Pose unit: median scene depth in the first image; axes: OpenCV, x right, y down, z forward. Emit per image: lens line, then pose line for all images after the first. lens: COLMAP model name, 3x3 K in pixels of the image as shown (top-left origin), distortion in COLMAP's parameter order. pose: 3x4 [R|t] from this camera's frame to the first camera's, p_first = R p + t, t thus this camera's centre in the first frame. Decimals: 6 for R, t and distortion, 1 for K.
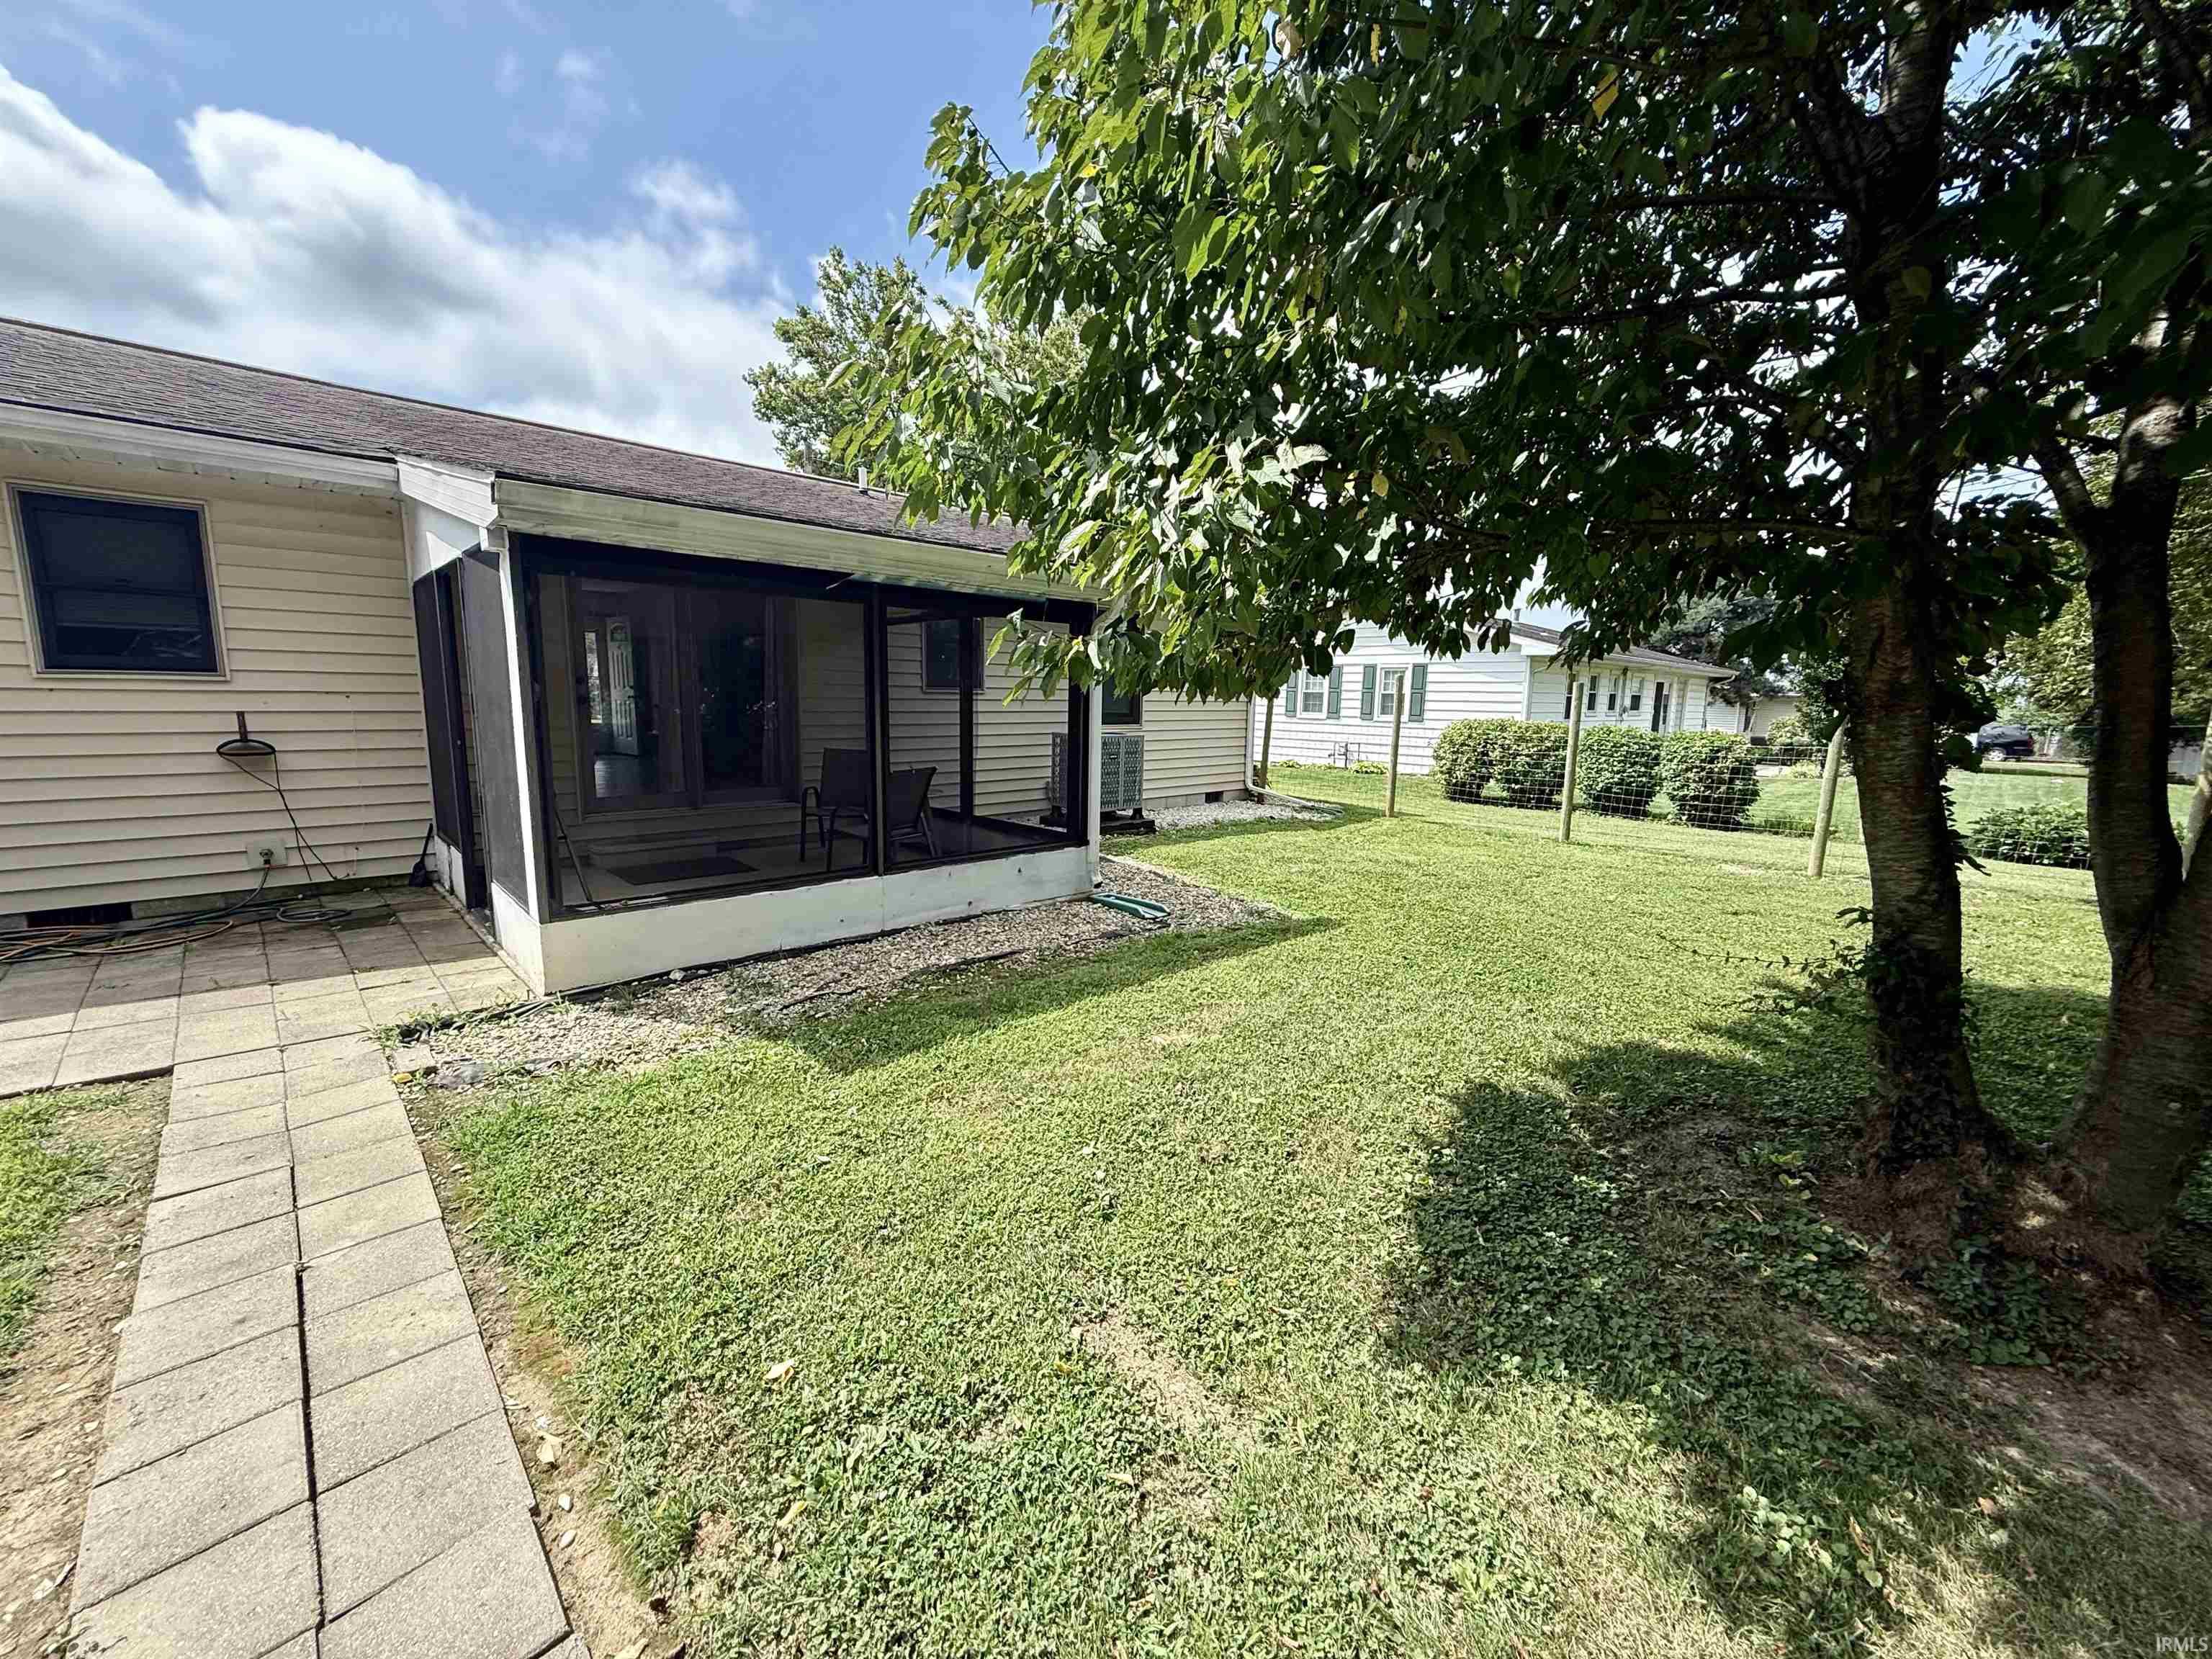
lens RADIAL K [[871.8, 0, 1106.0], [0, 871.8, 829.5], [0, 0, 1]] dist [-0.002594, 0.000146]
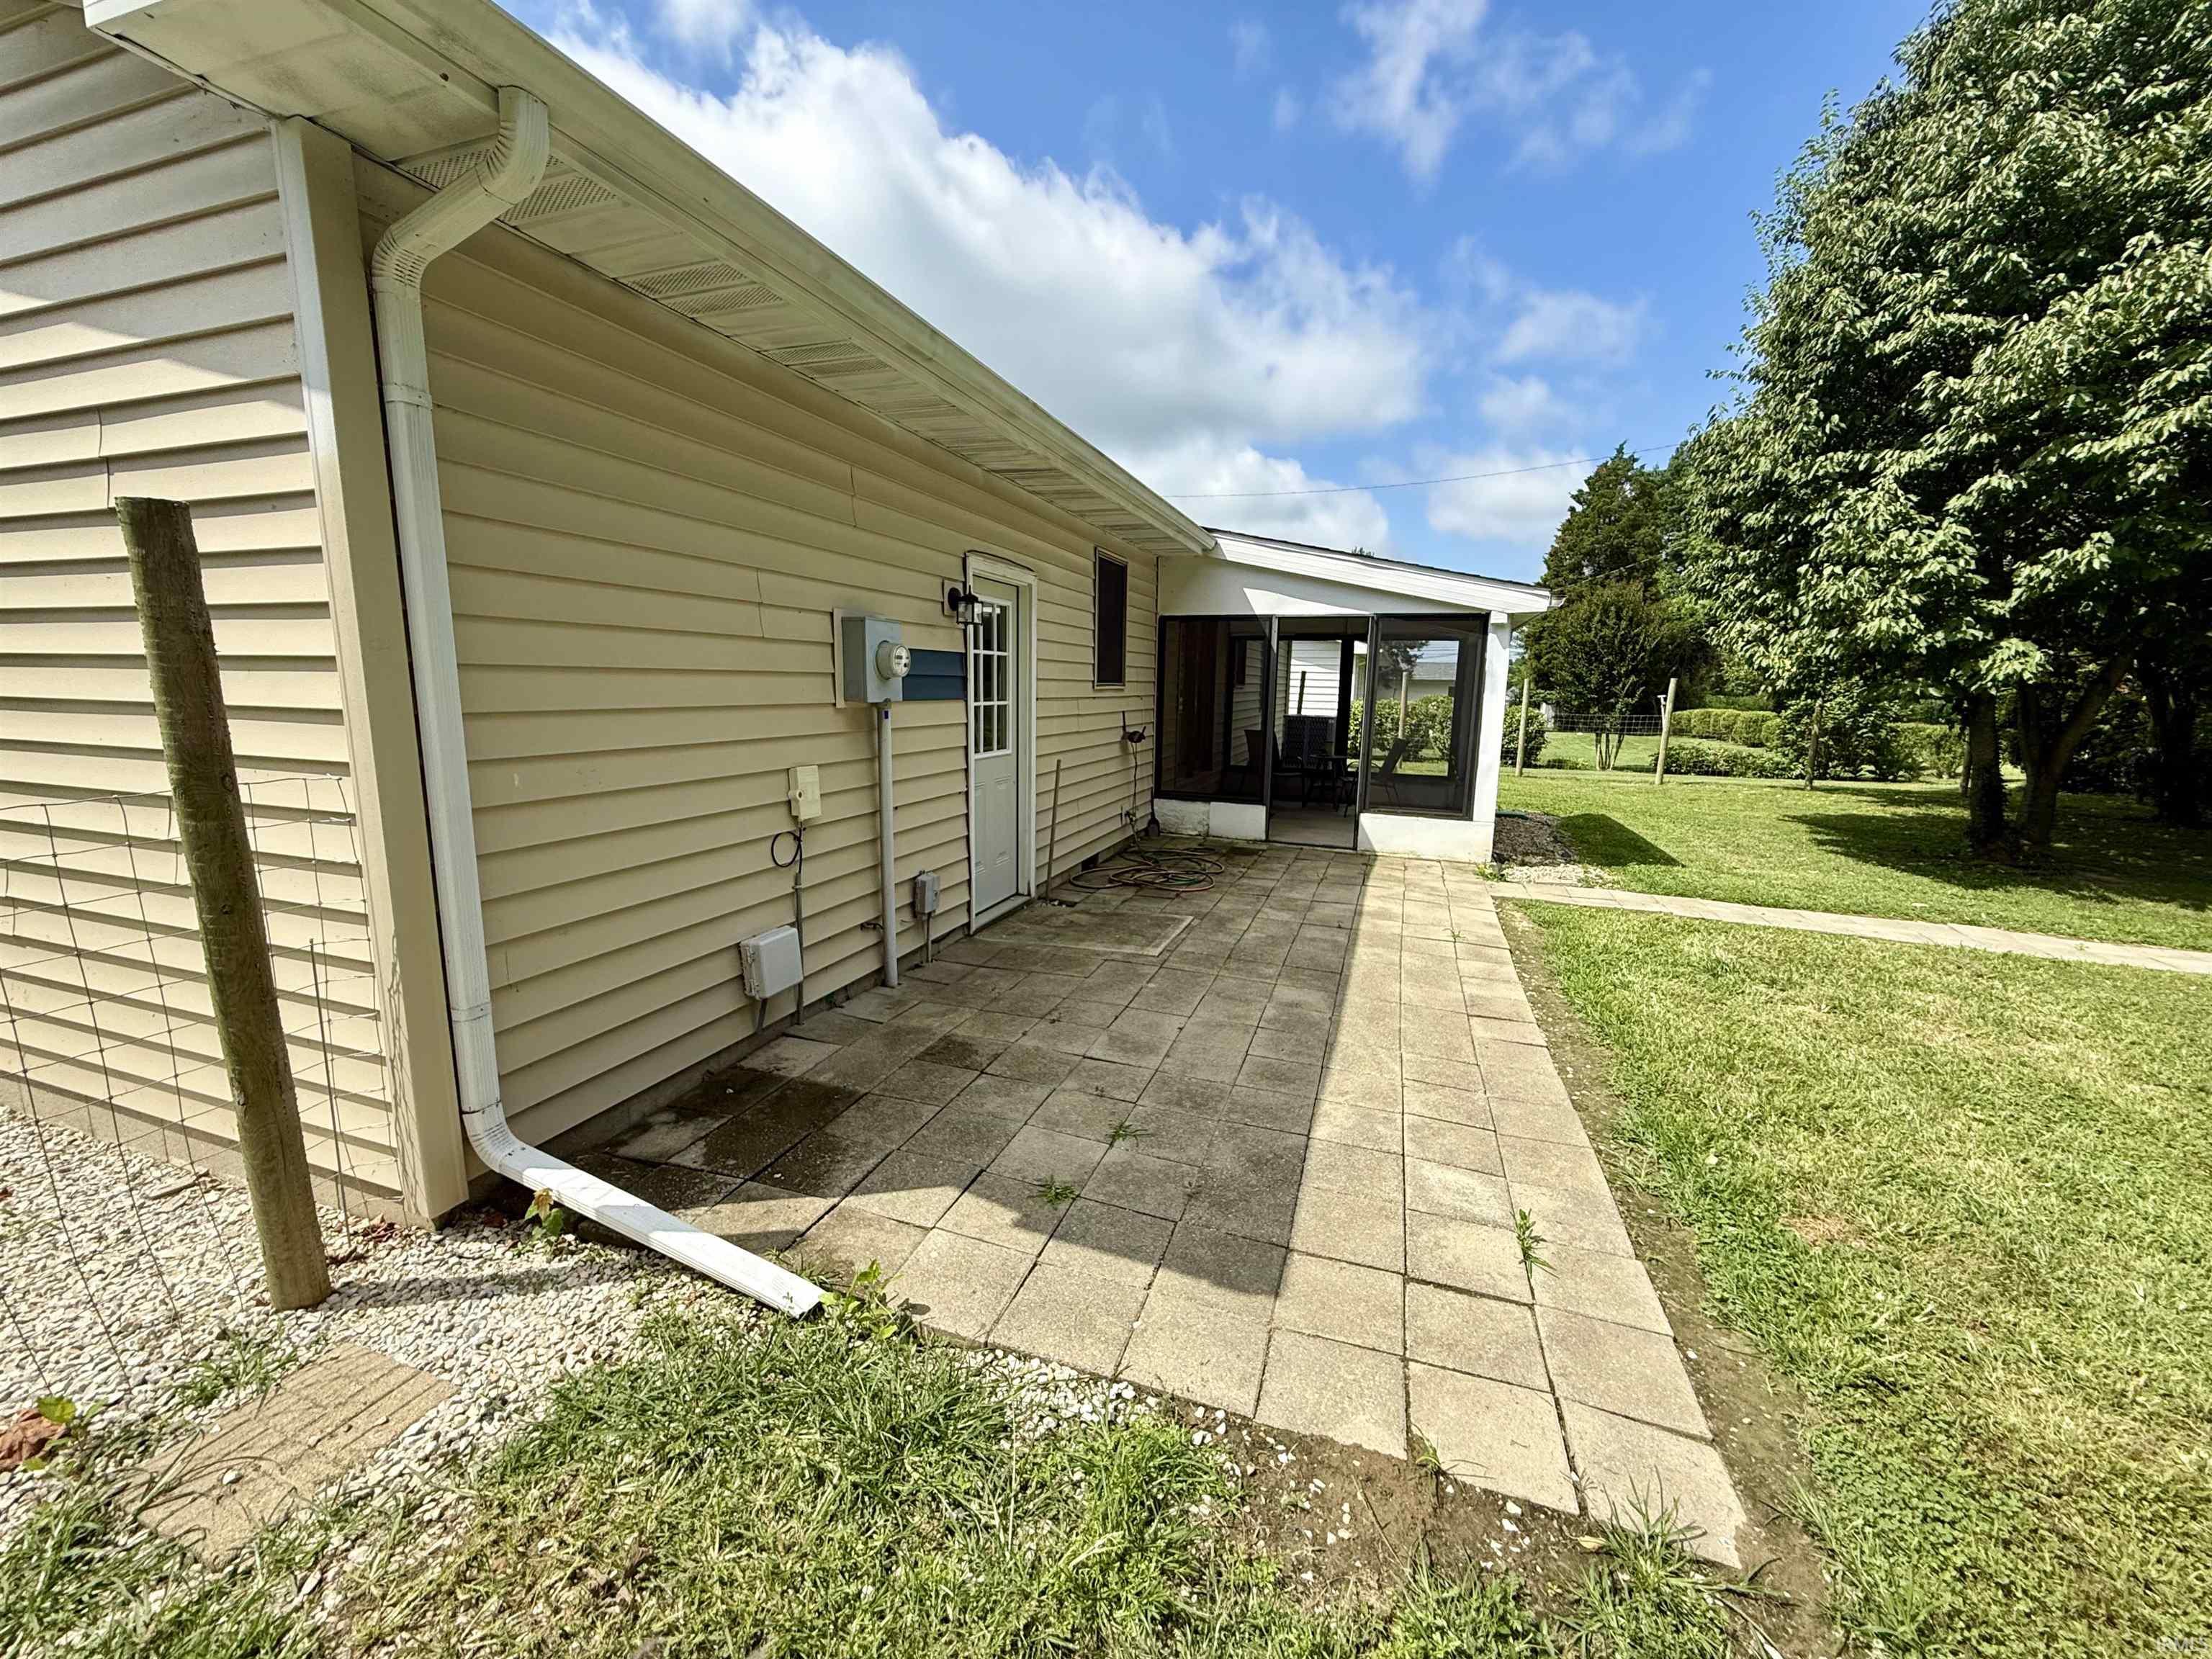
lens RADIAL K [[877.2, 0, 1106.0], [0, 877.2, 829.5], [0, 0, 1]] dist [0.002254, 0.000133]
pose [[0.893445, -0.076598, 0.442593, -1.229729], [0.066860, 0.997054, 0.037588, -0.002852], [-0.444168, -0.003991, 0.895934, -0.174060]]
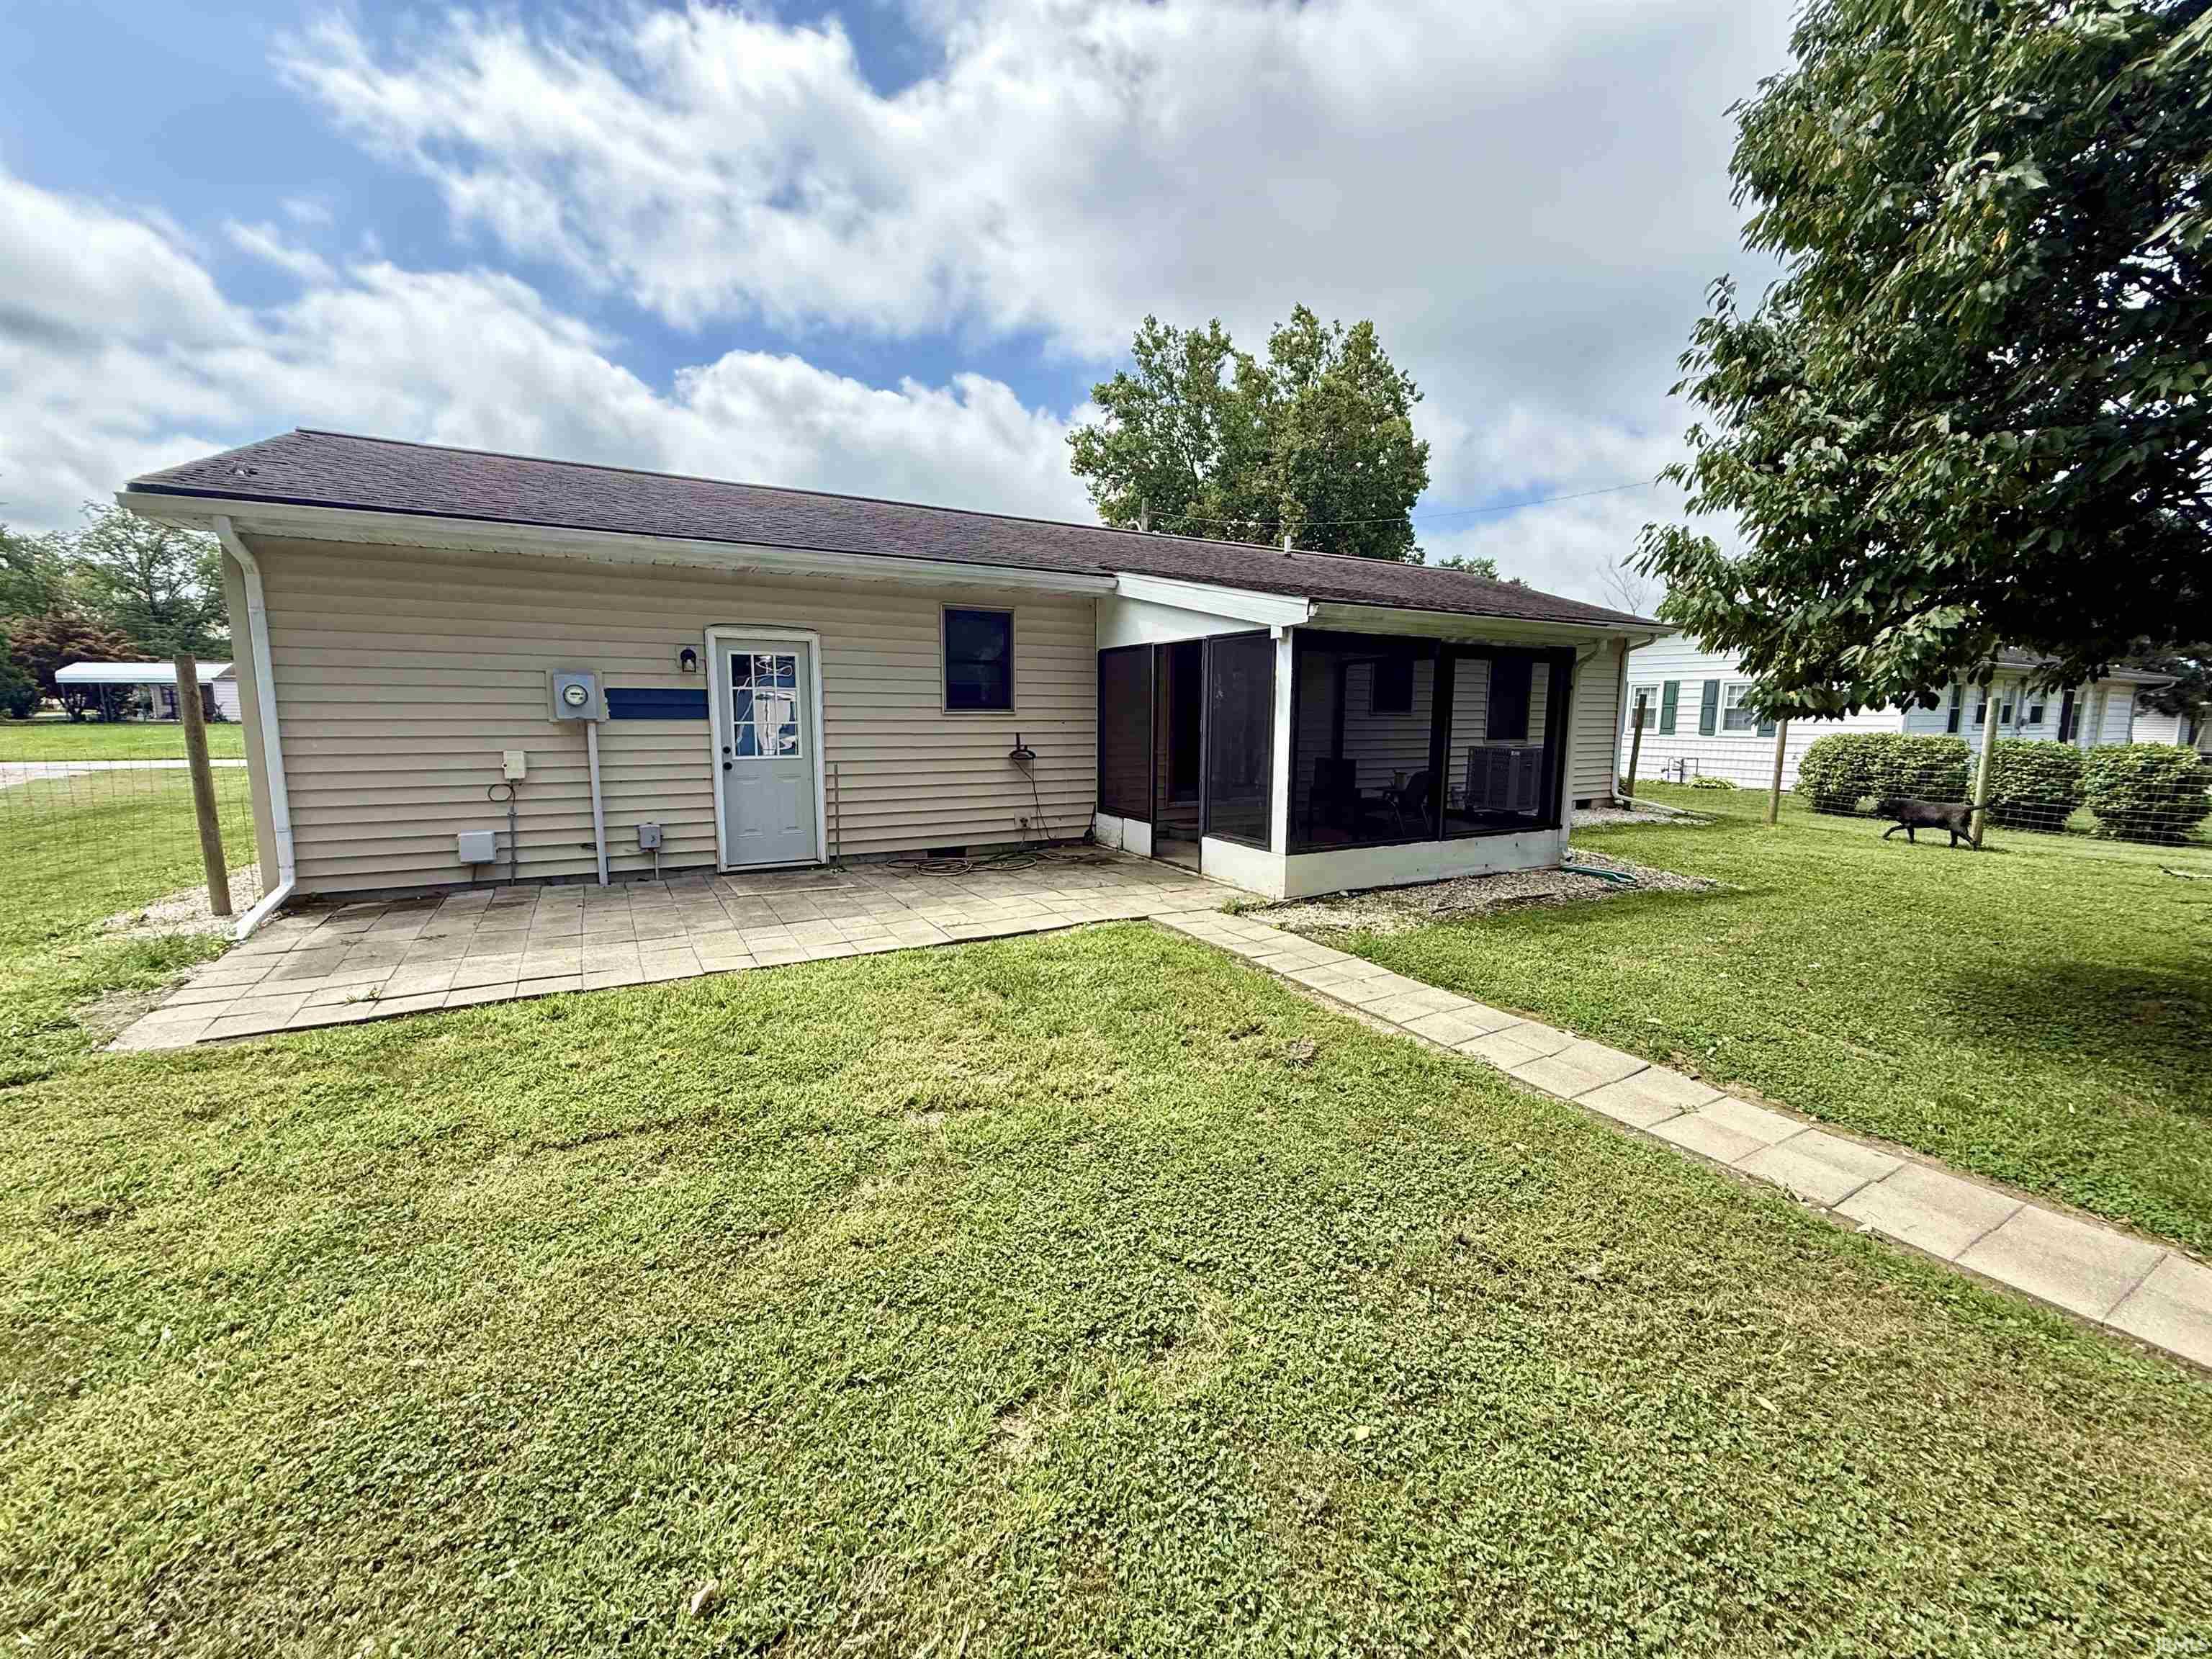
lens RADIAL K [[877.2, 0, 1106.0], [0, 877.2, 829.5], [0, 0, 1]] dist [0.002254, 0.000133]
pose [[0.967533, 0.020860, -0.251881, -0.309348], [-0.026368, 0.999481, -0.018510, 0.054033], [0.251364, 0.024551, 0.967581, -0.411098]]
